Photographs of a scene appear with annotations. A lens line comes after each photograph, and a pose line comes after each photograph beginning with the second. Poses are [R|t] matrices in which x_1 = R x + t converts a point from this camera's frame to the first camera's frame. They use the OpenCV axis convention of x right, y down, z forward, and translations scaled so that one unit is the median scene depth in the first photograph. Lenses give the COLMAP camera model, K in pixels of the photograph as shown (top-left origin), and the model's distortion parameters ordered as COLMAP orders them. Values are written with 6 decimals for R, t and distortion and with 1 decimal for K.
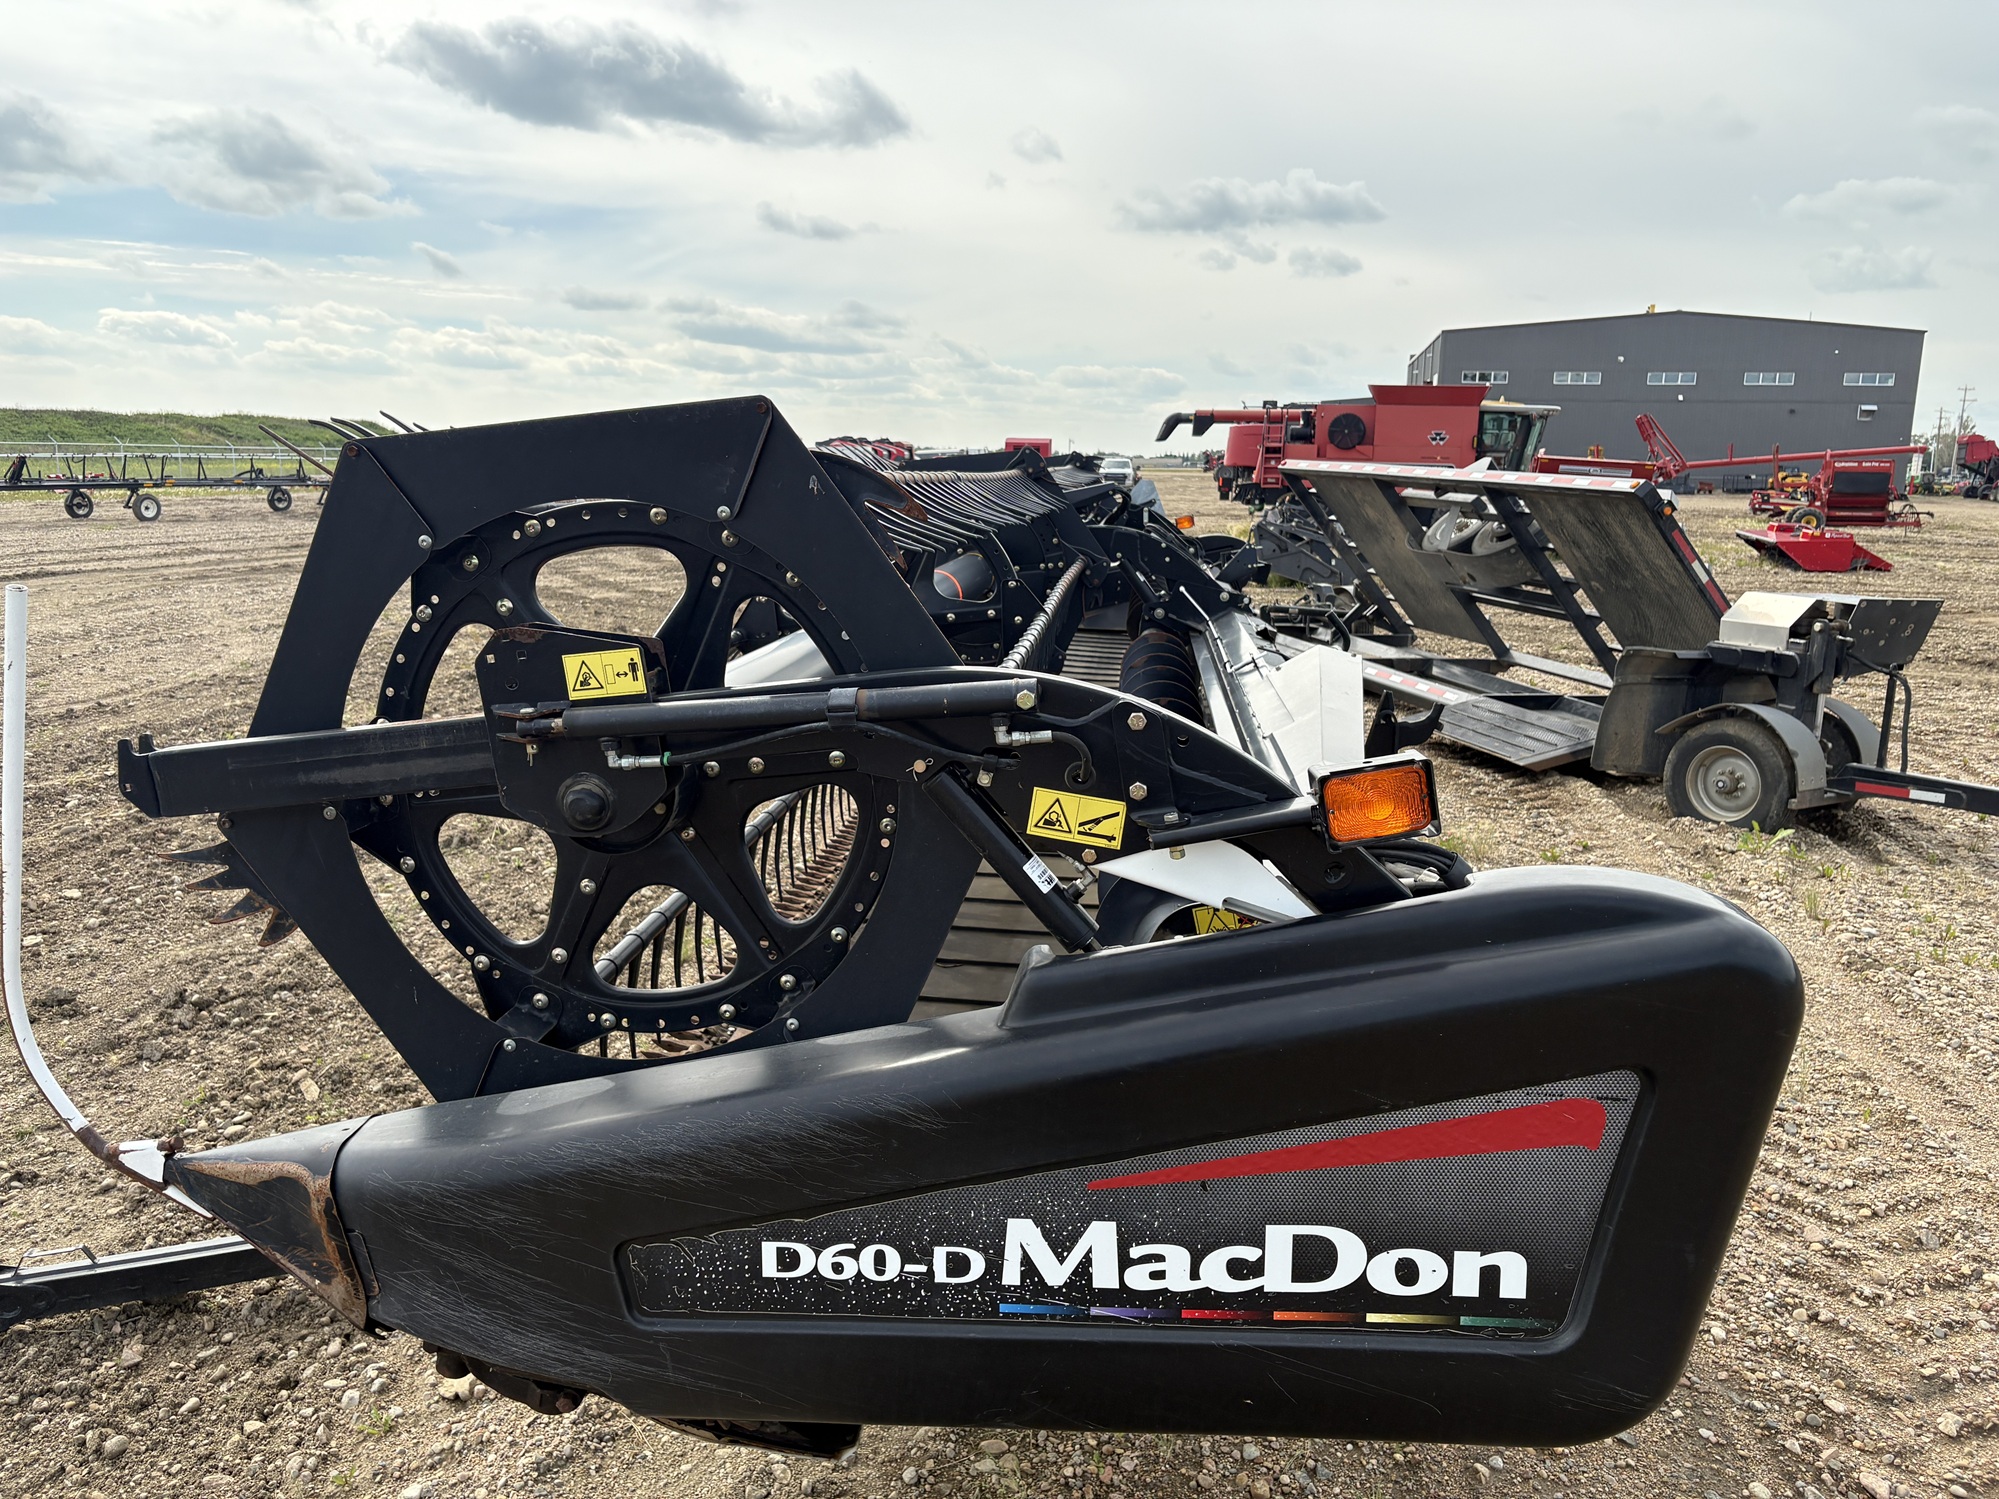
lens RADIAL K [[1486.4, 0, 1000.8], [0, 1486.4, 785.9], [0, 0, 1]] dist [0.023957, -0.010371]
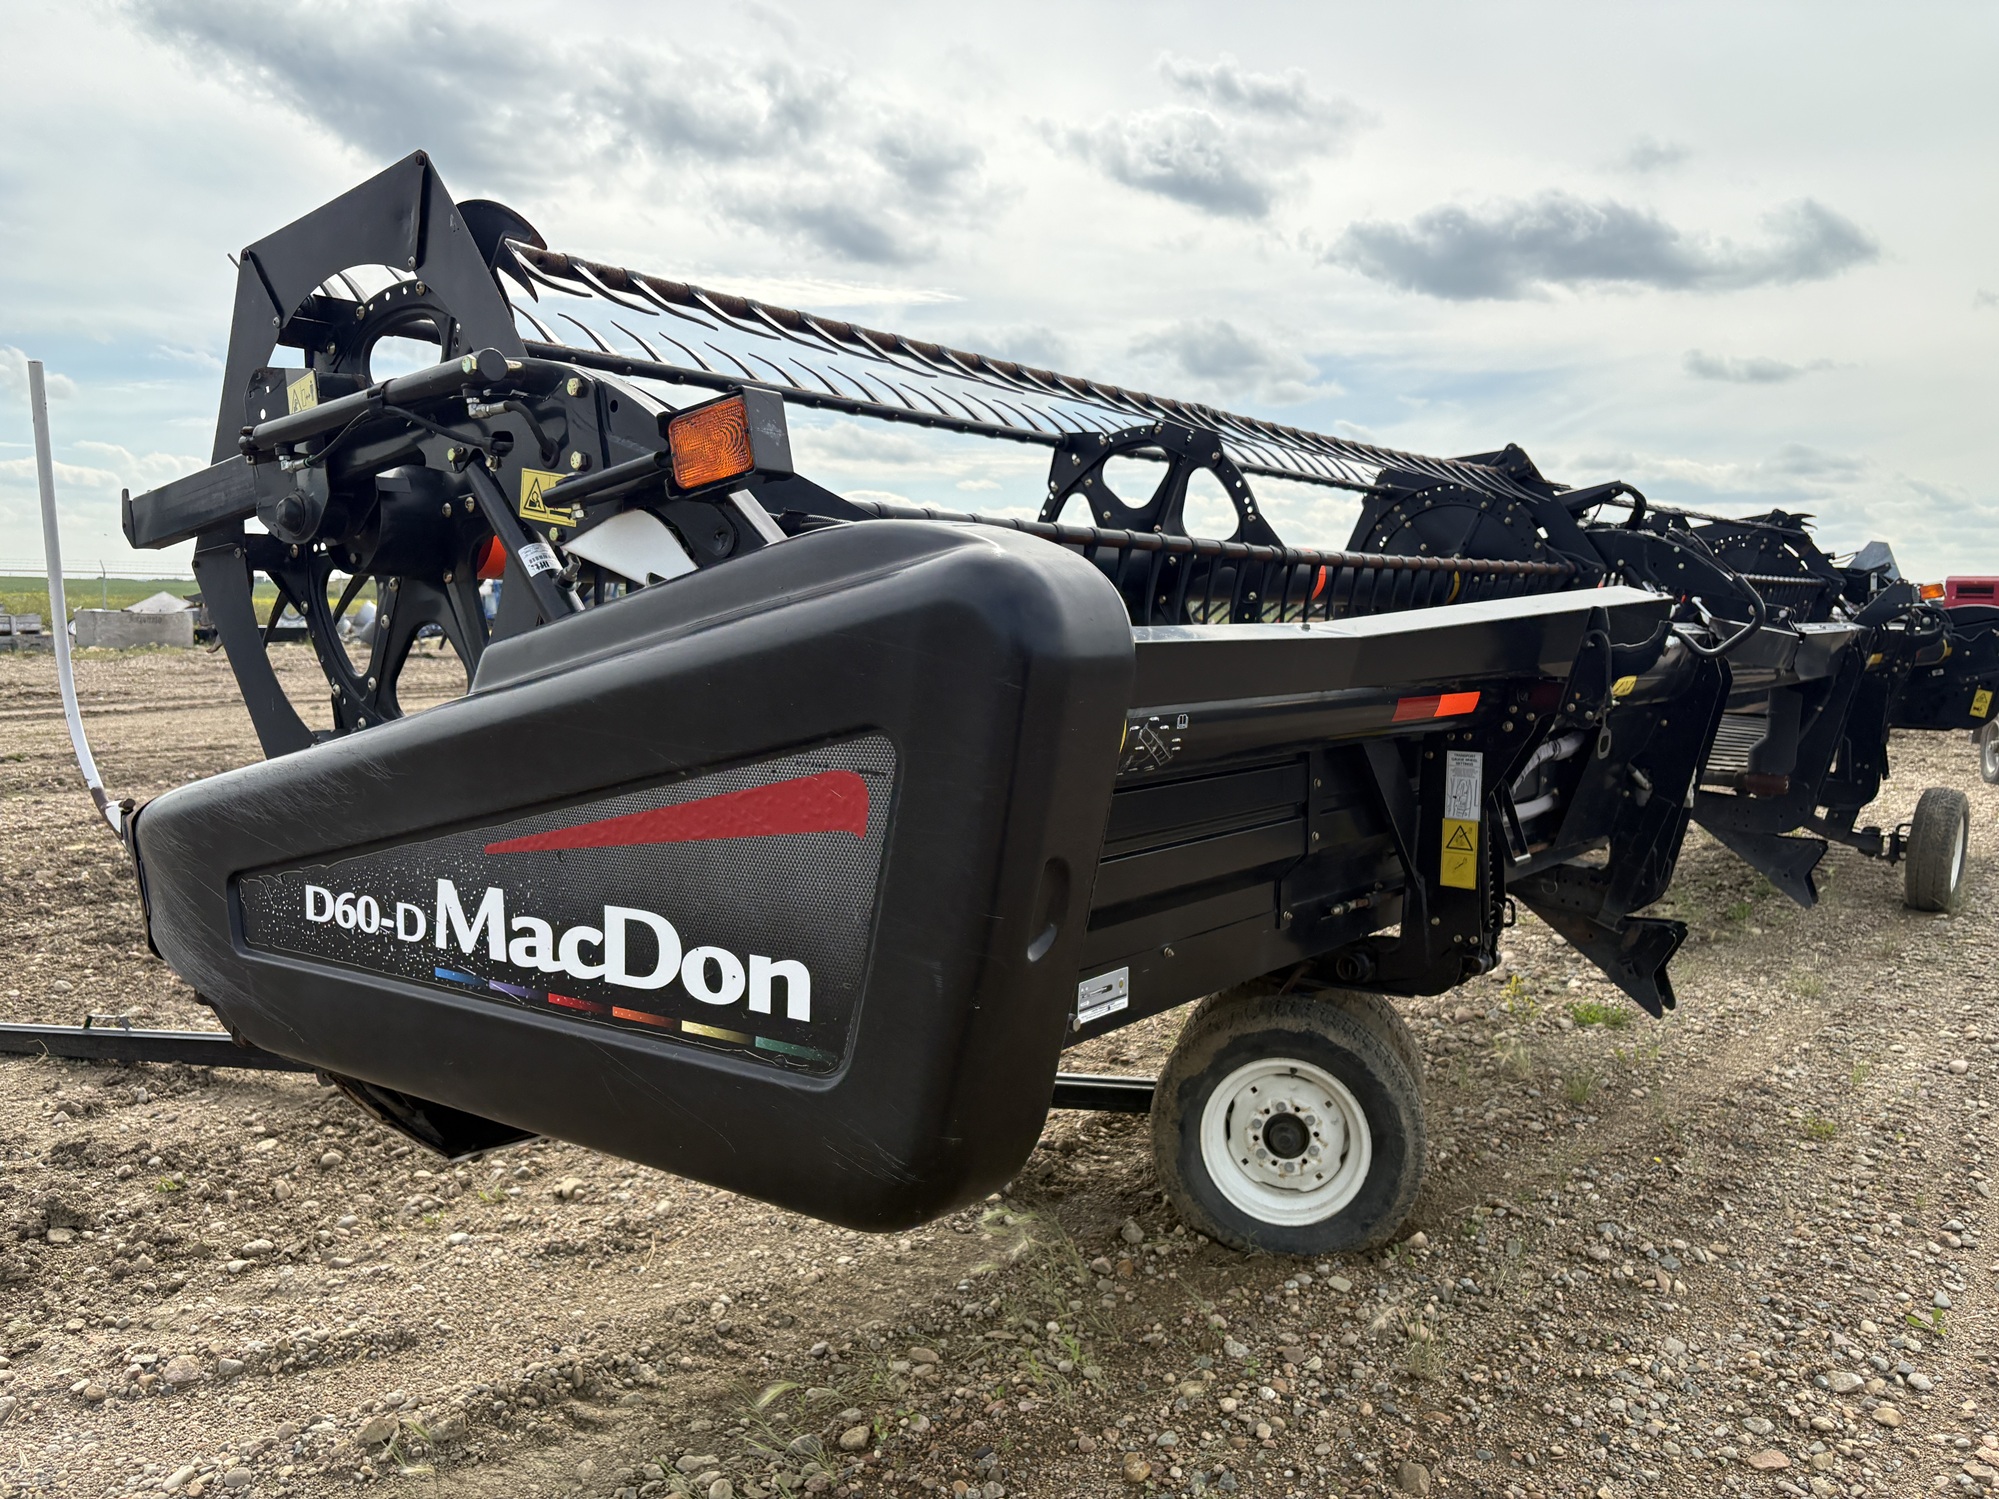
lens RADIAL K [[1486.4, 0, 993.8], [0, 1486.4, 754.0], [0, 0, 1]] dist [0.023957, -0.010371]
pose [[0.841594, 0.046508, -0.538104, 0.861033], [-0.110451, 0.990051, -0.087176, 0.250309], [0.528696, 0.132801, 0.838358, 0.329554]]
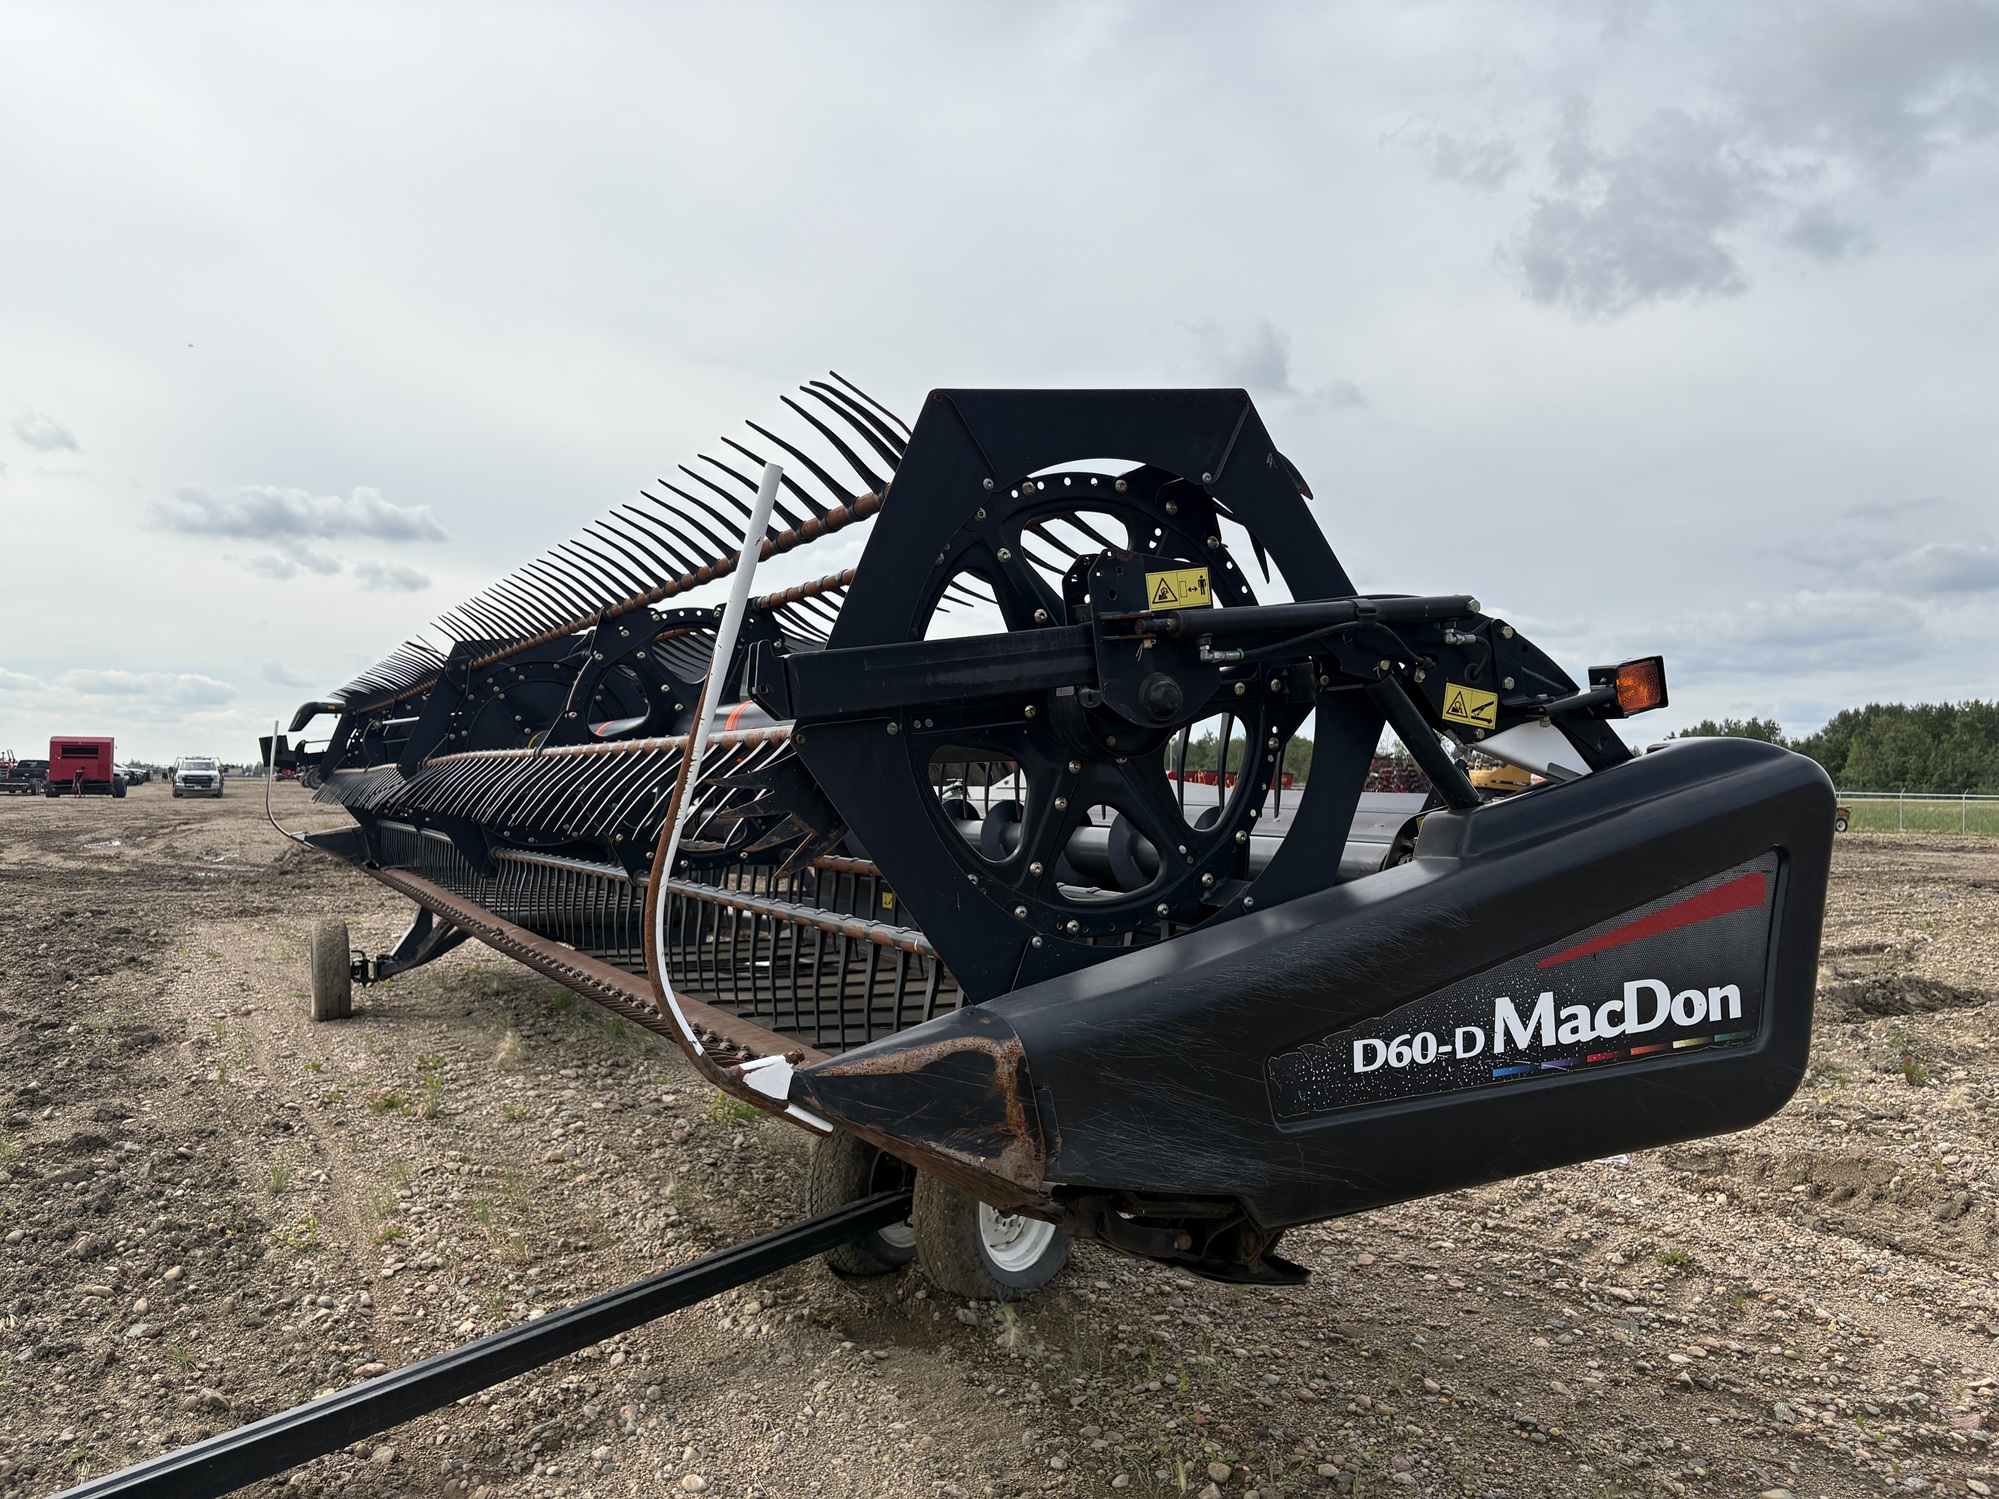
lens RADIAL K [[1486.4, 0, 989.1], [0, 1486.4, 784.2], [0, 0, 1]] dist [0.023957, -0.010371]
pose [[0.840362, -0.012486, 0.541882, -1.067902], [0.121182, 0.978757, -0.165378, 0.265886], [-0.528306, 0.204644, 0.824023, 0.113401]]
